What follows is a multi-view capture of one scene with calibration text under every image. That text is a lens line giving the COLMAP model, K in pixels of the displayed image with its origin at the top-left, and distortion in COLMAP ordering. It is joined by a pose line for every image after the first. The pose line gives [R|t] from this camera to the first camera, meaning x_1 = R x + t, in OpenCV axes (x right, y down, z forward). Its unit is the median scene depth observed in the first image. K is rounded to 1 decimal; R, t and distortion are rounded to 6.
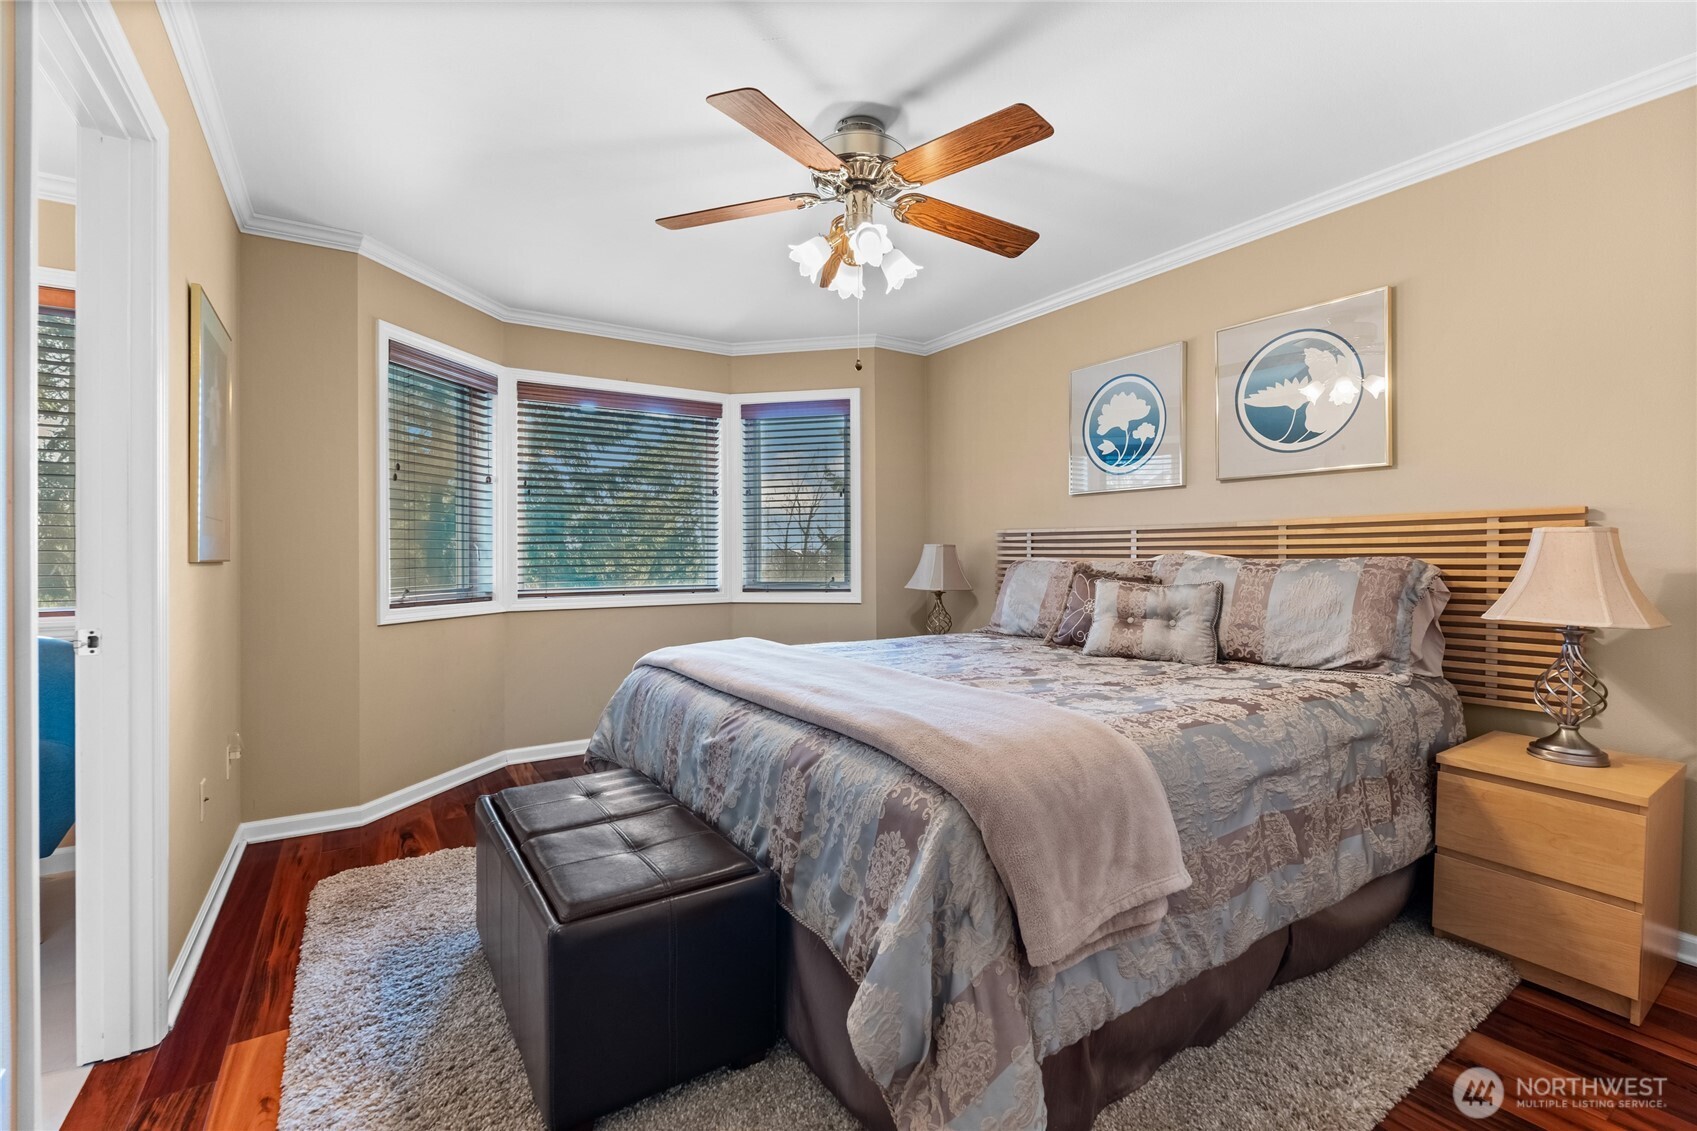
lens RADIAL K [[745.8, 0, 849.8], [0, 745.8, 558.2], [0, 0, 1]] dist [-0.001944, -0.000063]
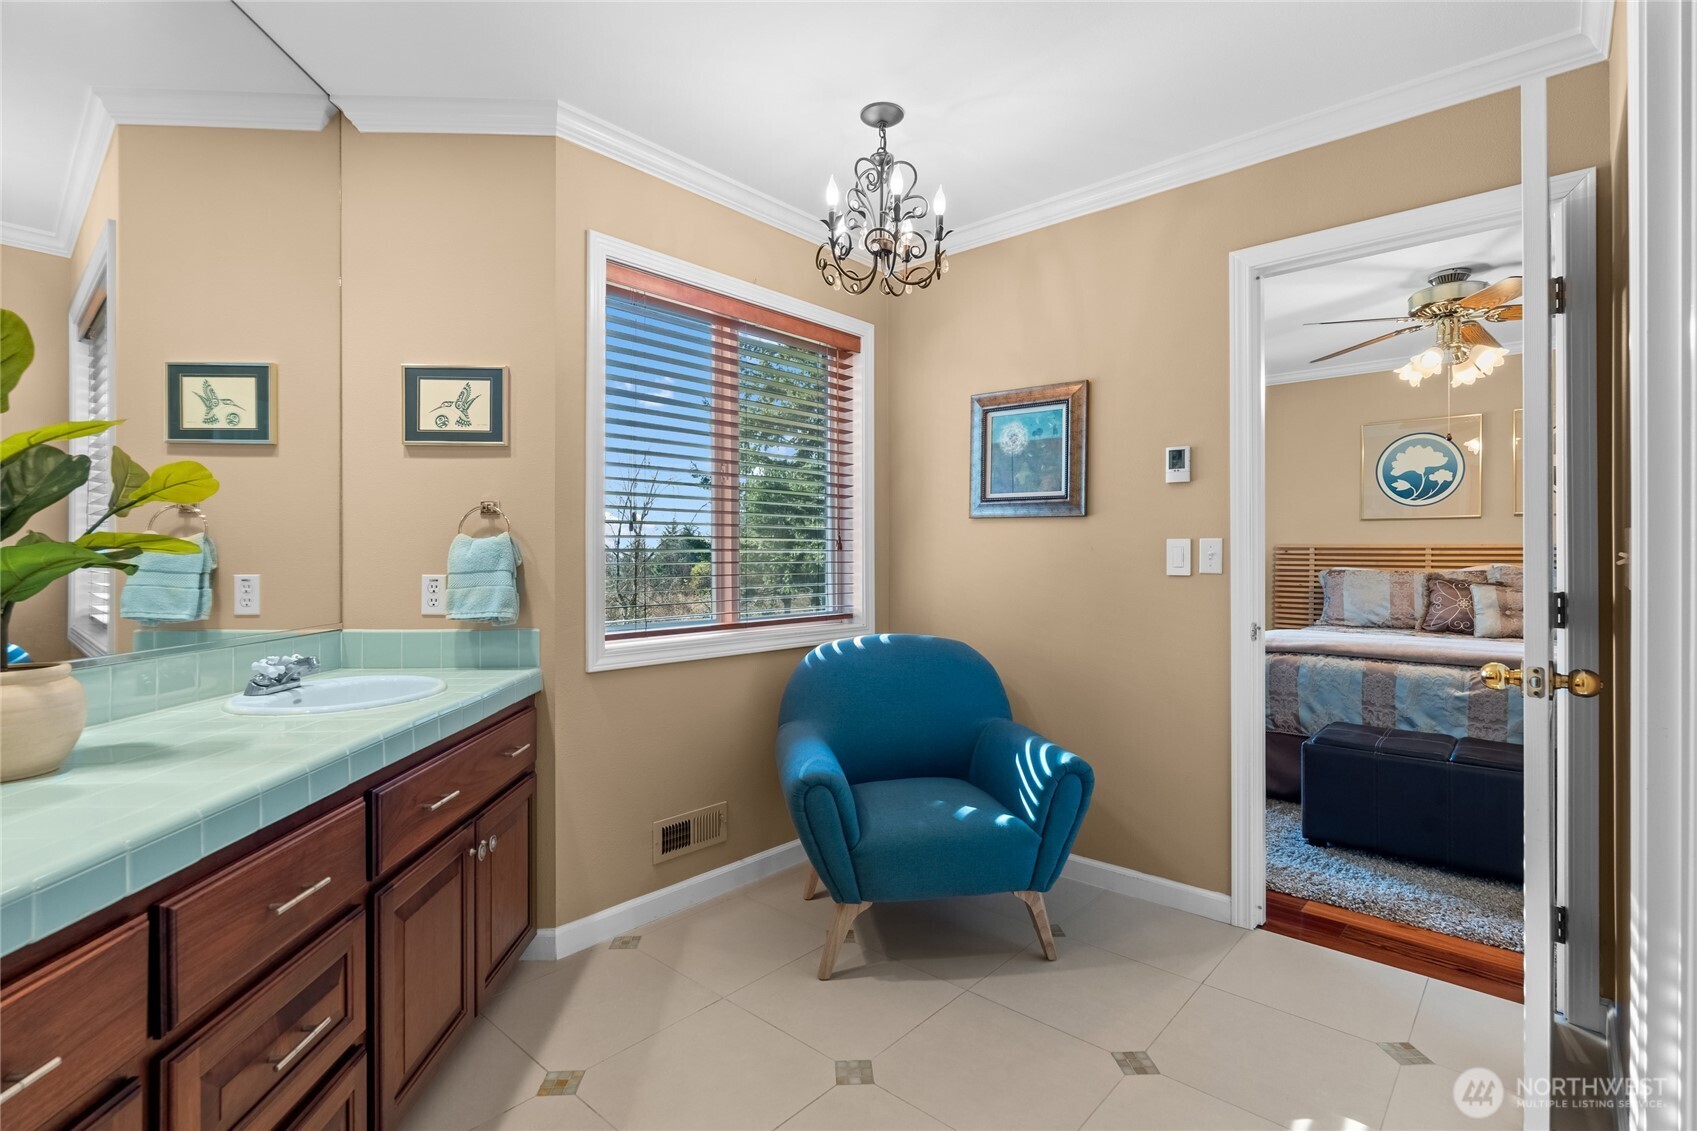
lens RADIAL K [[792.1, 0, 847.4], [0, 792.1, 563.0], [0, 0, 1]] dist [0.002515, 0.000270]
pose [[0.967445, 0.000845, 0.253079, -1.006576], [-0.001799, 0.999992, 0.003537, -0.012908], [-0.253074, -0.003878, 0.967439, -0.129848]]
